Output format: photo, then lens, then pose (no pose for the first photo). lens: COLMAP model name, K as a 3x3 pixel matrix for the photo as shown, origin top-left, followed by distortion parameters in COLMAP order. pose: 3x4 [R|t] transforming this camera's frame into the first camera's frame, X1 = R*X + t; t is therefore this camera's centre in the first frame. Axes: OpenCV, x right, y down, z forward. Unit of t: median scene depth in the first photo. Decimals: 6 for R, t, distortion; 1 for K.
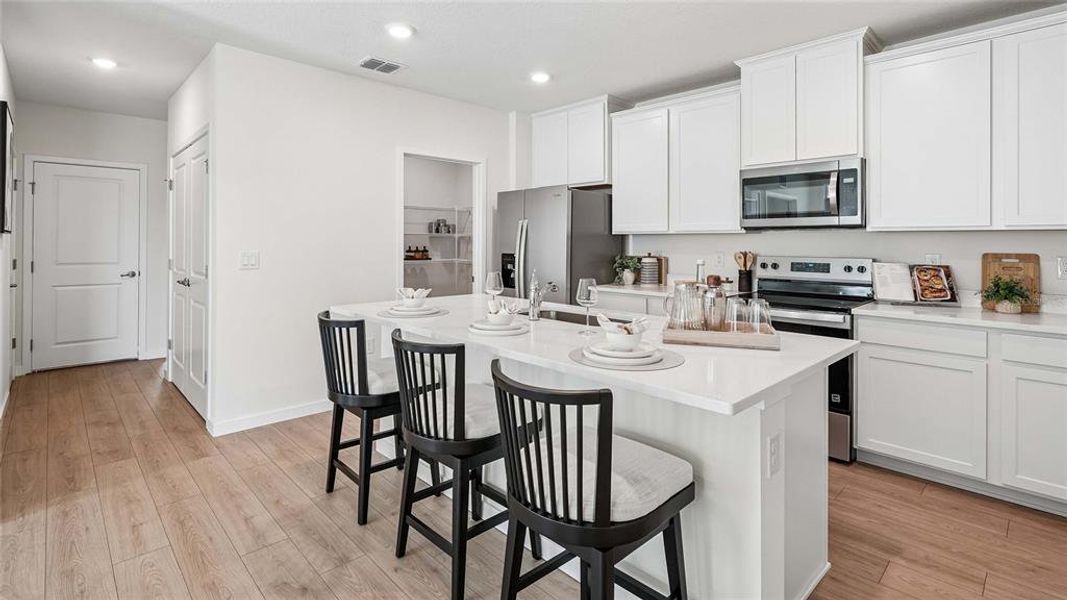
lens RADIAL K [[500.4, 0, 537.5], [0, 500.4, 237.1], [0, 0, 1]] dist [0.002120, -0.000212]
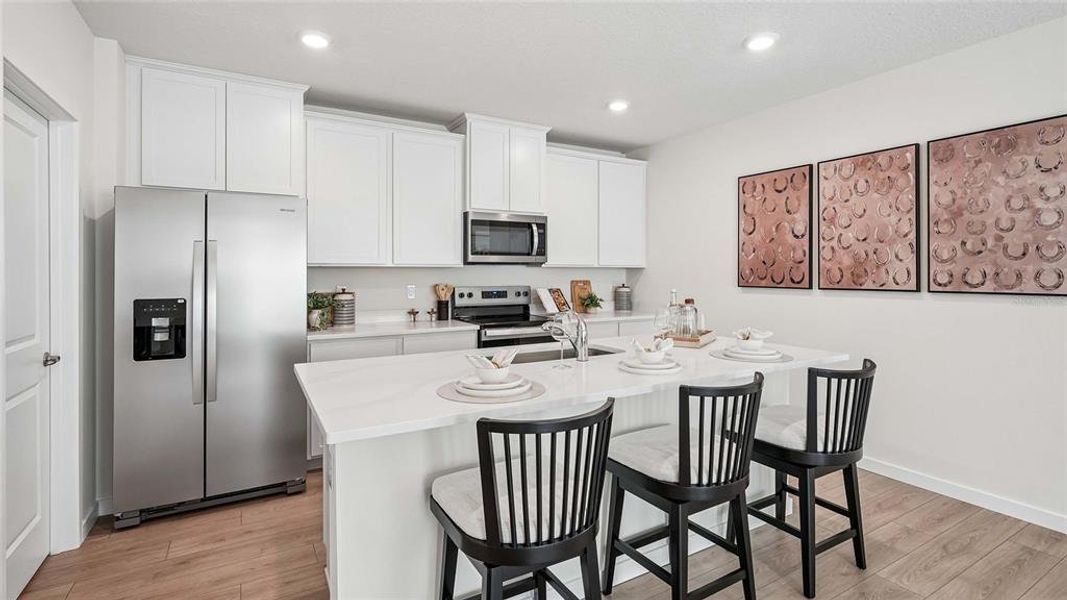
lens RADIAL K [[497.8, 0, 532.1], [0, 497.8, 271.4], [0, 0, 1]] dist [-0.004315, 0.003159]
pose [[0.245536, -0.002800, 0.969383, -0.656704], [-0.006262, 0.999970, 0.004474, -0.004531], [-0.969367, -0.007169, 0.245511, 0.597980]]
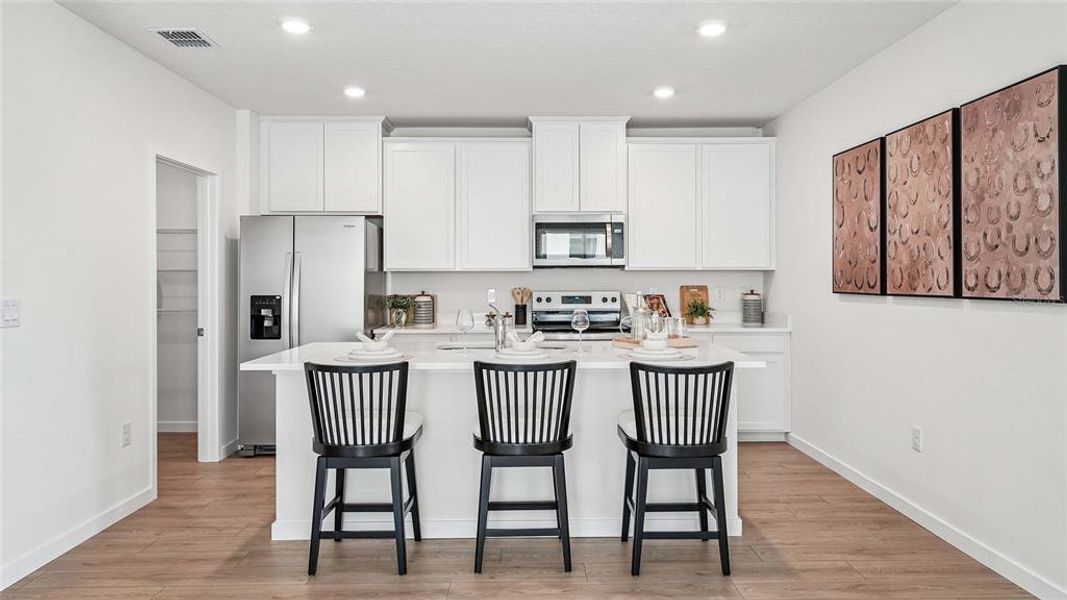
lens RADIAL K [[691.9, 0, 530.4], [0, 691.9, 276.0], [0, 0, 1]] dist [0.015497, -0.003659]
pose [[0.688083, -0.002254, 0.725629, -0.735466], [-0.000540, 0.999993, 0.003618, -0.002508], [-0.725632, -0.002881, 0.688077, -0.060831]]
